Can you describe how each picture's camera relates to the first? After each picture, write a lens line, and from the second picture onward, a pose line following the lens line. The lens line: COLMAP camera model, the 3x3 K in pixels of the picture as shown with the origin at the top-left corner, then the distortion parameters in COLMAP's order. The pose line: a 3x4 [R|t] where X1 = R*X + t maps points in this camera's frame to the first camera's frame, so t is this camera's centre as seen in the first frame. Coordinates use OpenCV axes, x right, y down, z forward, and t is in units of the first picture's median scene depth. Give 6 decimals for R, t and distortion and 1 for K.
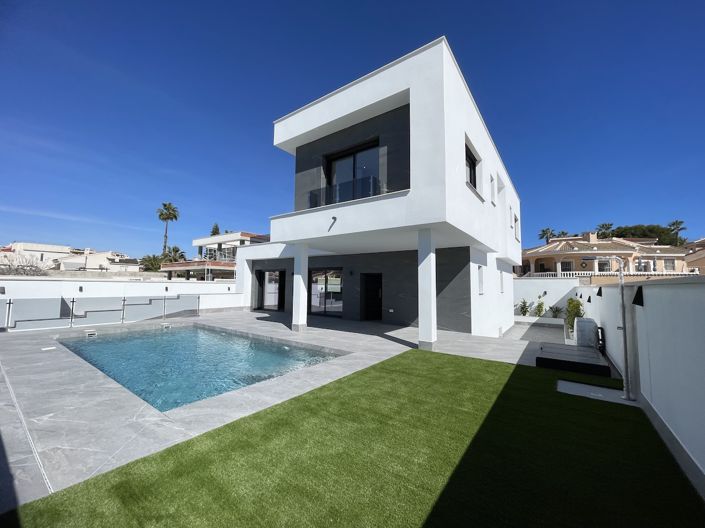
lens RADIAL K [[286.1, 0, 350.6], [0, 286.1, 264.8], [0, 0, 1]] dist [-0.002928, 0.000959]
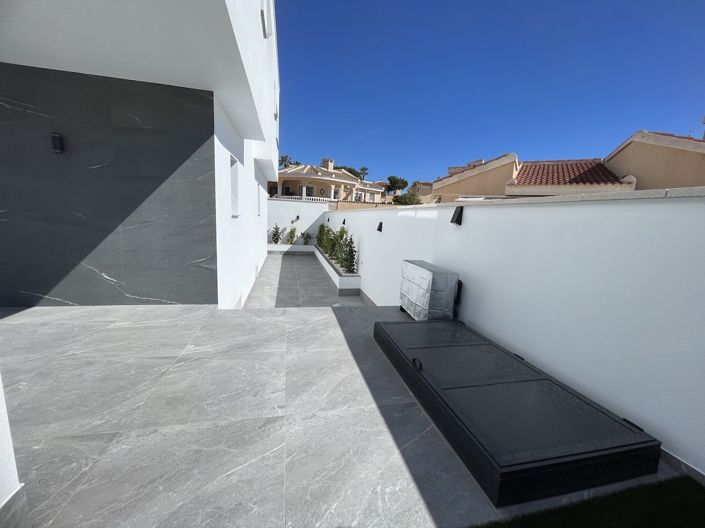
lens RADIAL K [[286.1, 0, 351.8], [0, 286.1, 263.4], [0, 0, 1]] dist [-0.002928, 0.000959]
pose [[0.661524, -0.098844, 0.743381, 0.135055], [-0.095773, 0.972023, 0.214473, 0.035809], [-0.743783, -0.213075, 0.633550, 0.331081]]
